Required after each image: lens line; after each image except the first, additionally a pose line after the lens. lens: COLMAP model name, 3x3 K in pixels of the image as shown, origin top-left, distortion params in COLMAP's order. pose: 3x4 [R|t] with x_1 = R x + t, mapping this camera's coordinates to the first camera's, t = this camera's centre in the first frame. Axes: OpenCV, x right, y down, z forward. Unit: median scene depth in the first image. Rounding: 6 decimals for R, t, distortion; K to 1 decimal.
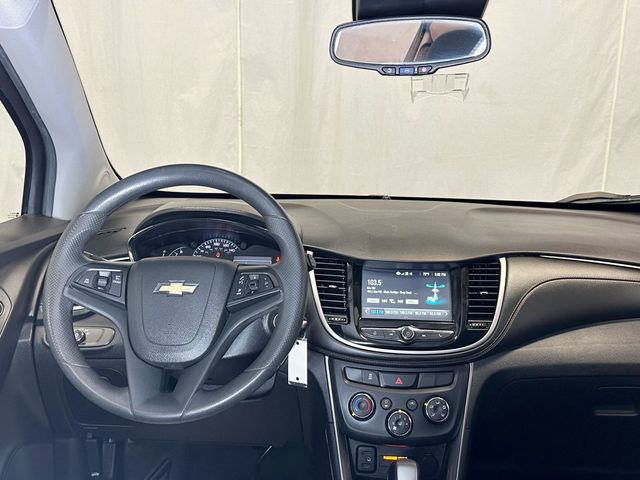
lens RADIAL K [[613.7, 0, 320.0], [0, 613.7, 240.0], [0, 0, 1]] dist [0.129389, -0.253805]
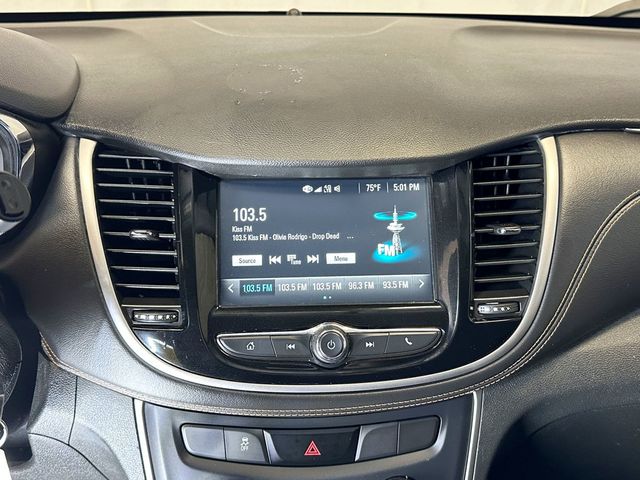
lens RADIAL K [[613.7, 0, 320.0], [0, 613.7, 240.0], [0, 0, 1]] dist [0.129389, -0.253805]
pose [[0.994834, -0.052940, 0.086619, 0.099310], [0.030150, 0.968837, 0.245858, -0.014196], [-0.096935, -0.241977, 0.965428, 0.599118]]
